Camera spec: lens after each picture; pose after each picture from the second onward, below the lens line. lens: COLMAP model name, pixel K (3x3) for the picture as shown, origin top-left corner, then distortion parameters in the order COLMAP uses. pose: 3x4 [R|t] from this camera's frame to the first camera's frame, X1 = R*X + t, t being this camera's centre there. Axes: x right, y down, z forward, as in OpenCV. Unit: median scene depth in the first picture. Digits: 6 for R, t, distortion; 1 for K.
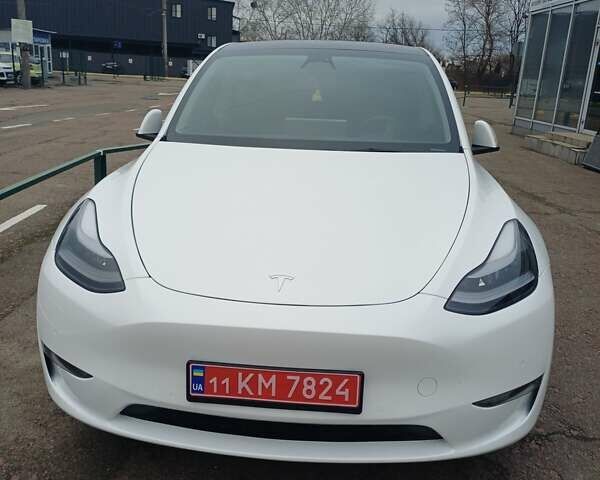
lens RADIAL K [[590.9, 0, 299.2], [0, 590.9, 244.0], [0, 0, 1]] dist [0.040804, 0.000000]
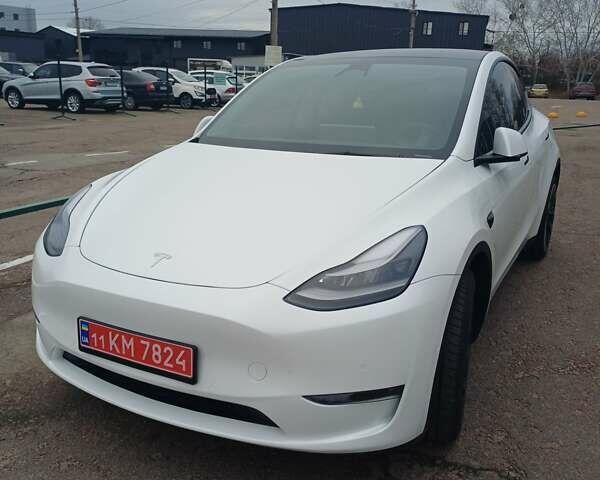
lens RADIAL K [[590.9, 0, 298.5], [0, 590.9, 244.3], [0, 0, 1]] dist [0.040804, 0.000000]
pose [[0.916587, 0.085439, -0.390600, 0.669563], [-0.095638, 0.995394, -0.006696, 0.016740], [0.388228, 0.043494, 0.920536, 0.055736]]
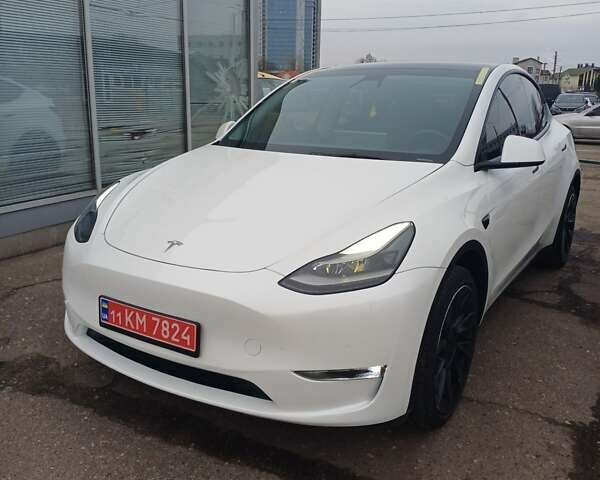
lens RADIAL K [[590.9, 0, 303.5], [0, 590.9, 236.2], [0, 0, 1]] dist [0.040804, 0.000000]
pose [[0.888080, 0.098741, -0.448958, 0.801265], [-0.125206, 0.991690, -0.029563, 0.045980], [0.442308, 0.082467, 0.893064, -0.009329]]
